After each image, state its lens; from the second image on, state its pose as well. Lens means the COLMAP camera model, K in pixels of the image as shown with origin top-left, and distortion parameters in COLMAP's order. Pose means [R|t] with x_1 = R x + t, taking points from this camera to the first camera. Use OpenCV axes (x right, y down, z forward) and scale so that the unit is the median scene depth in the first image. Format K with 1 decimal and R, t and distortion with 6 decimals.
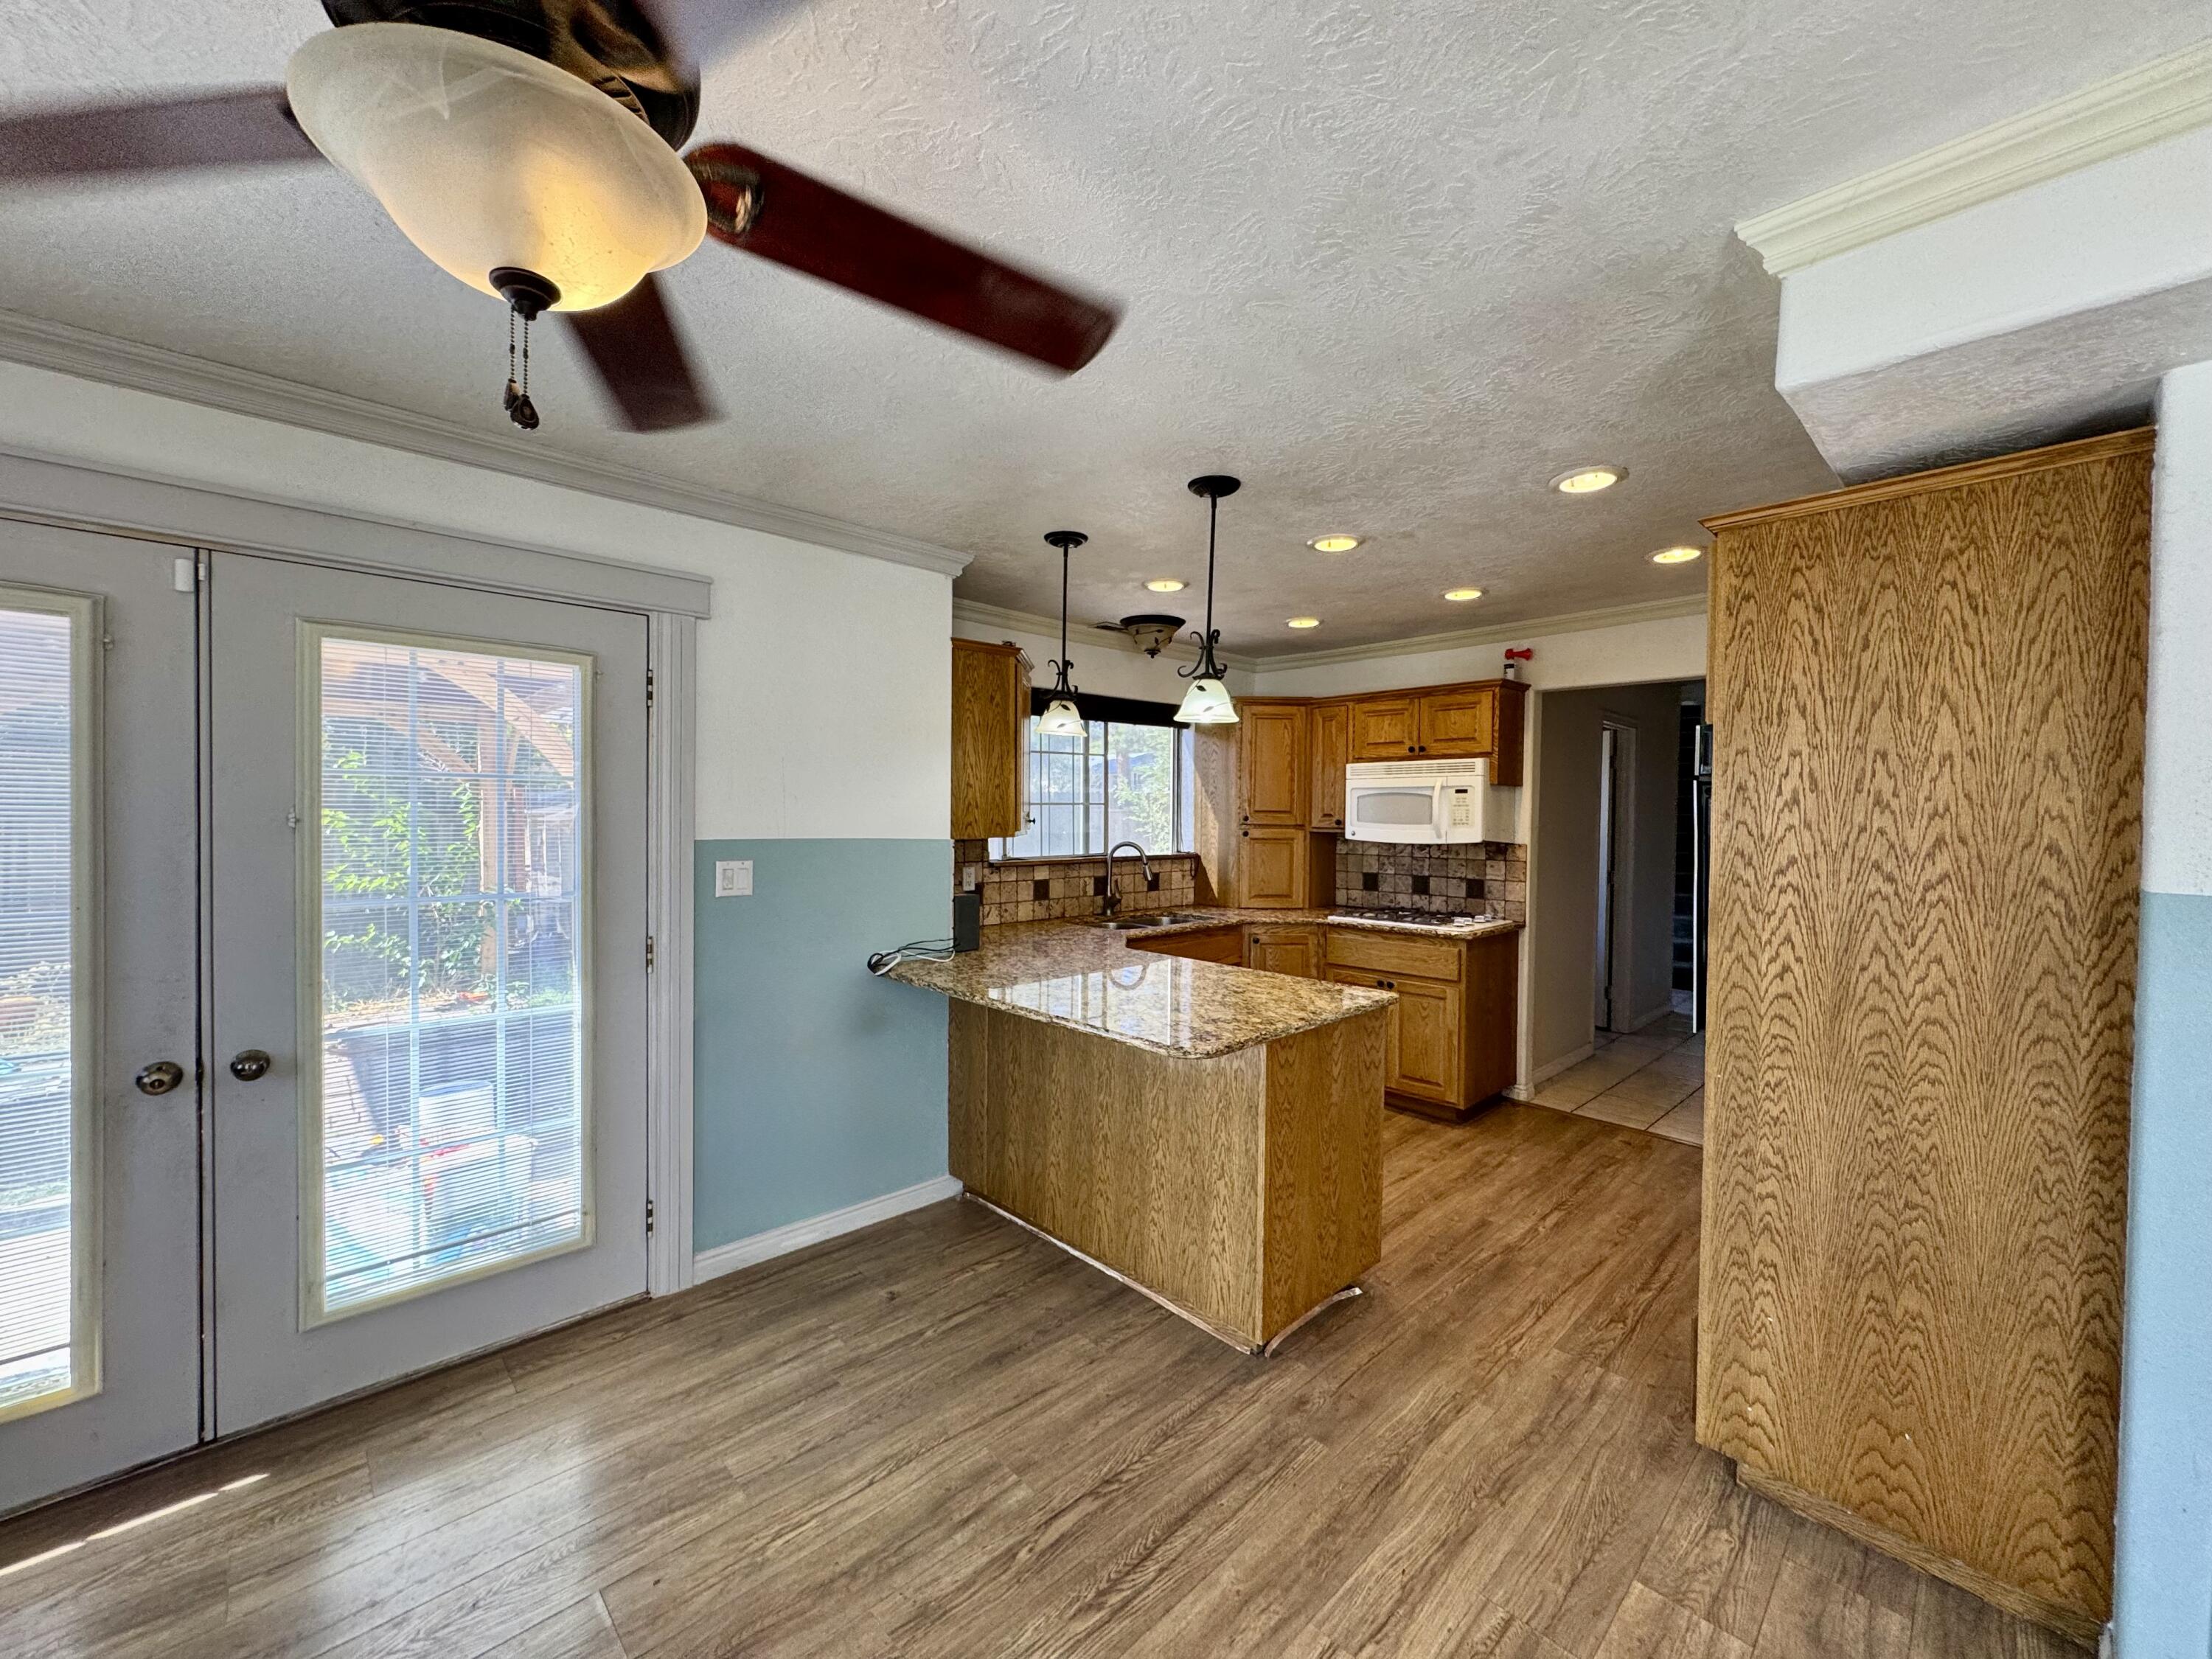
lens RADIAL K [[880.1, 0, 1102.9], [0, 880.1, 822.6], [0, 0, 1]] dist [0.001192, -0.000041]
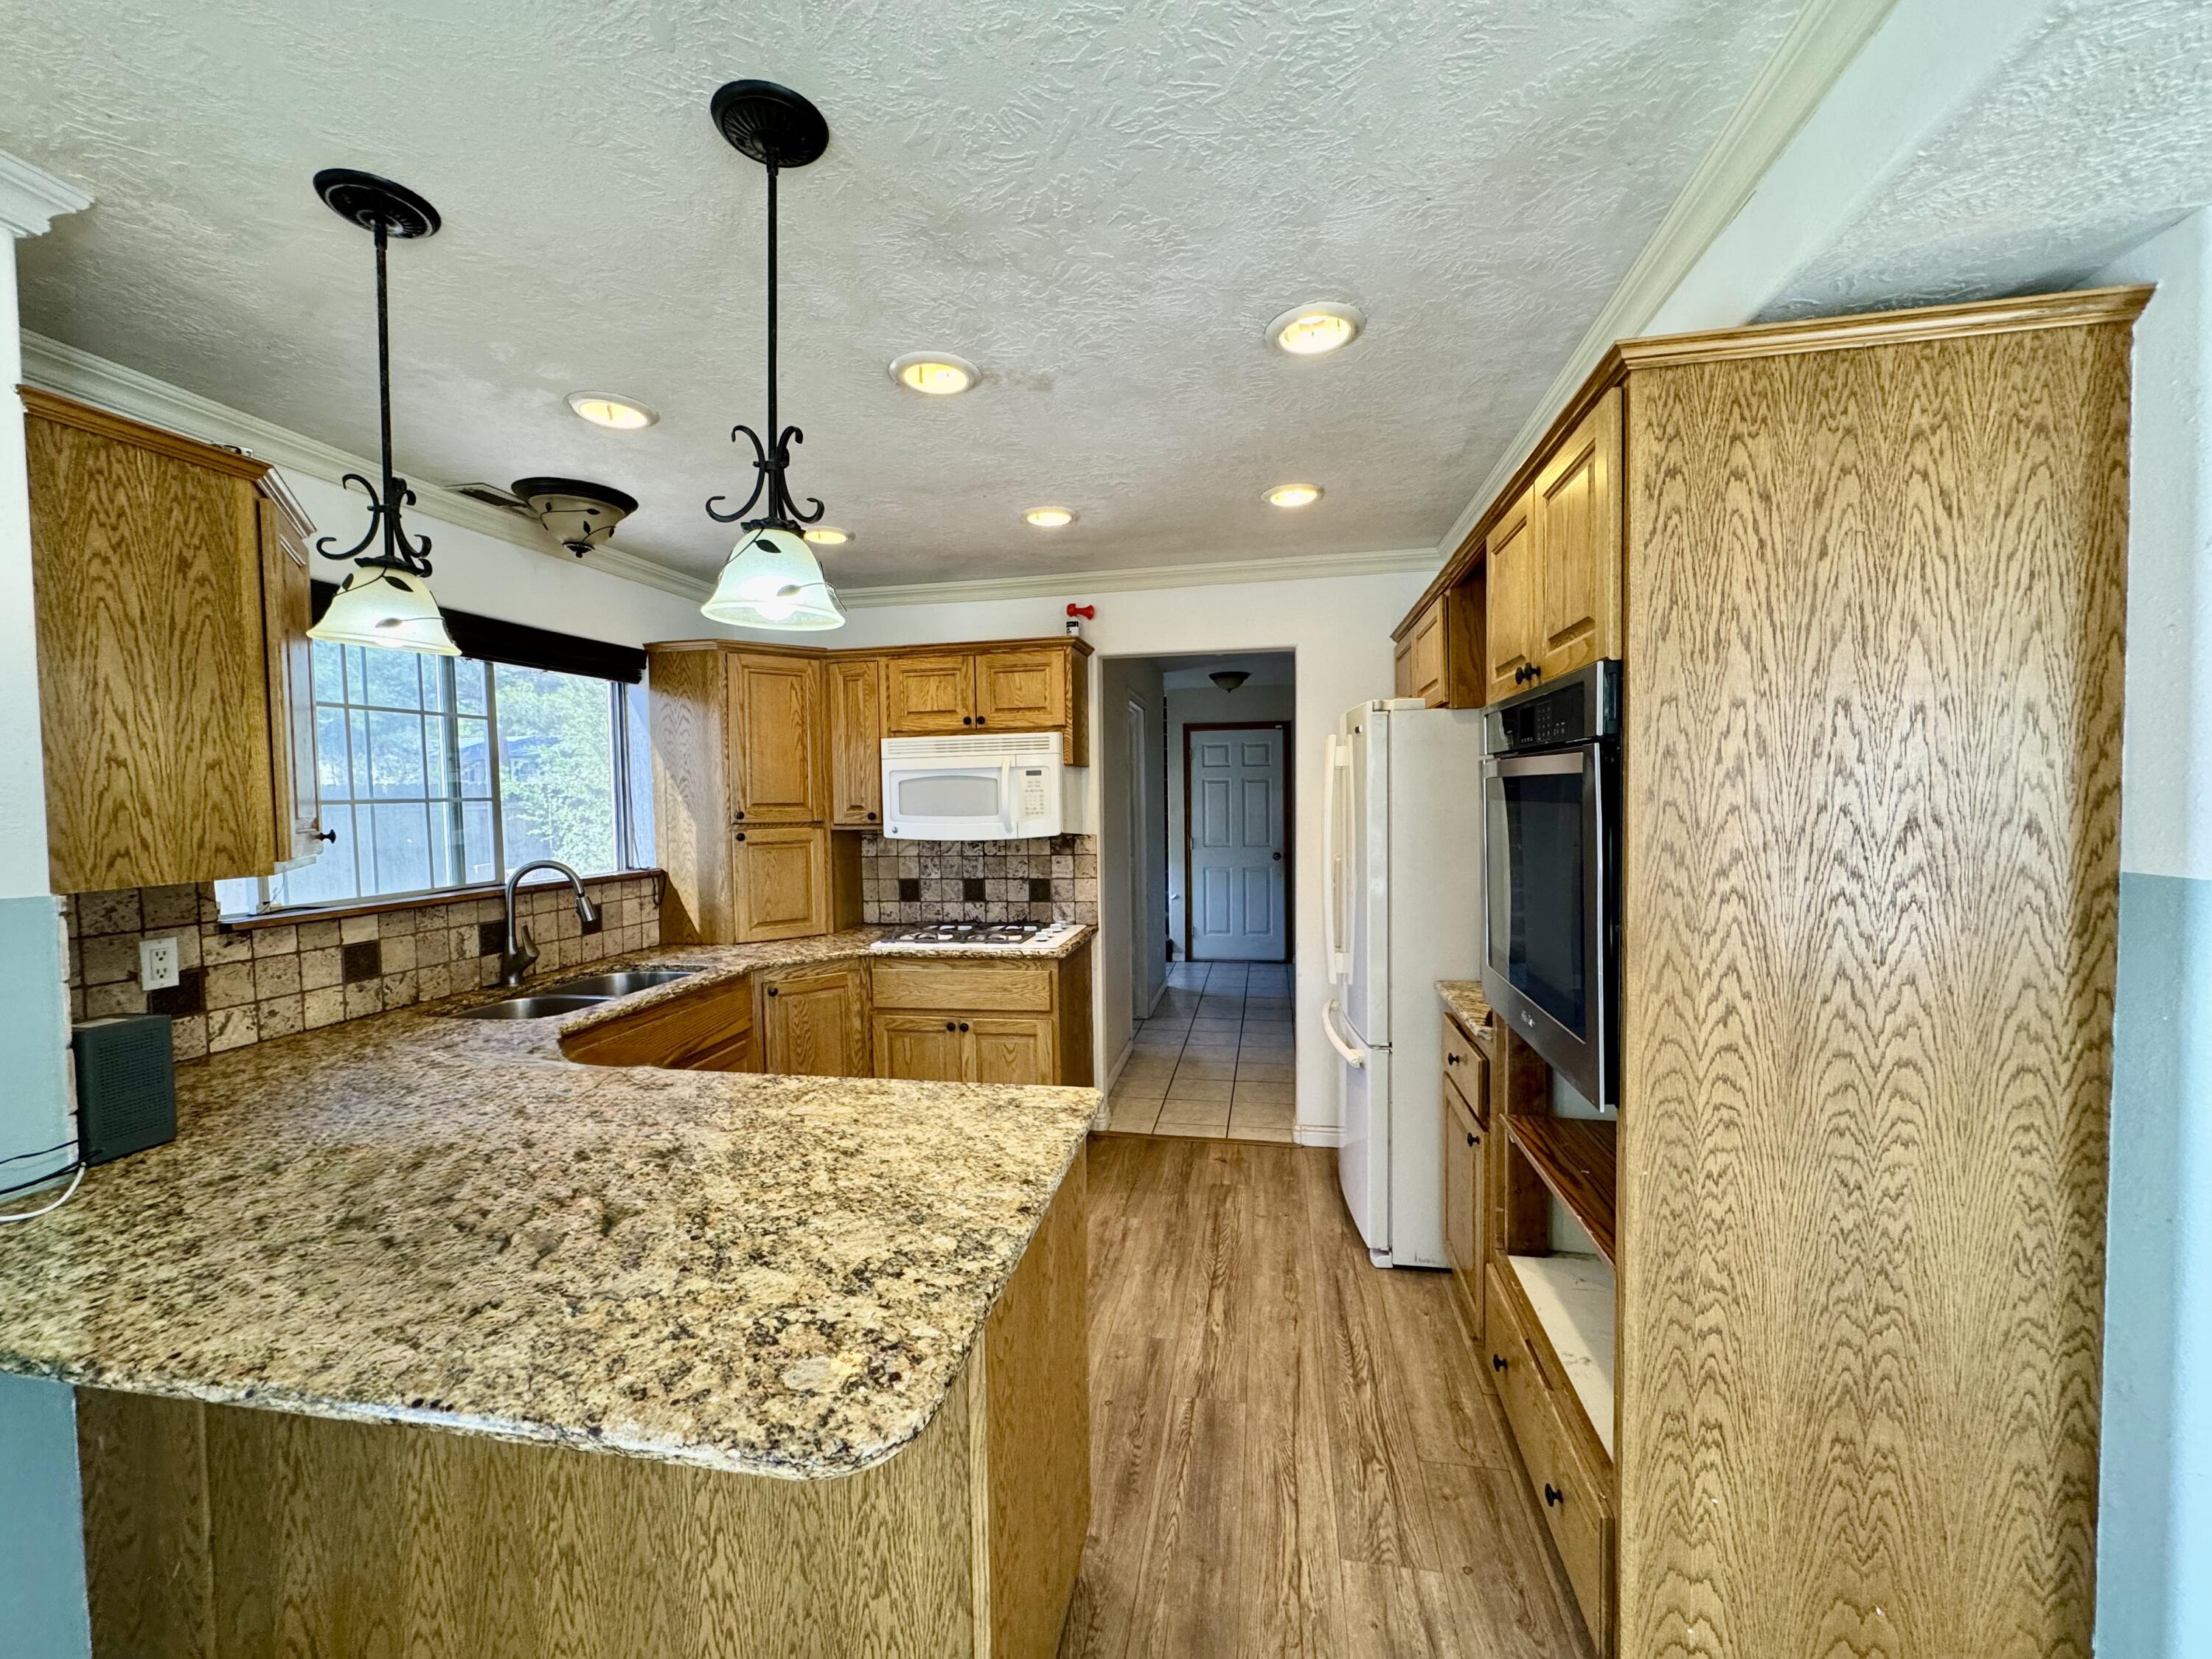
lens RADIAL K [[880.1, 0, 1107.8], [0, 880.1, 829.4], [0, 0, 1]] dist [0.001192, -0.000041]
pose [[0.808654, -0.043494, 0.586675, -0.032116], [0.031729, 0.999036, 0.030330, -0.014718], [-0.587429, -0.005912, 0.809254, 0.704947]]
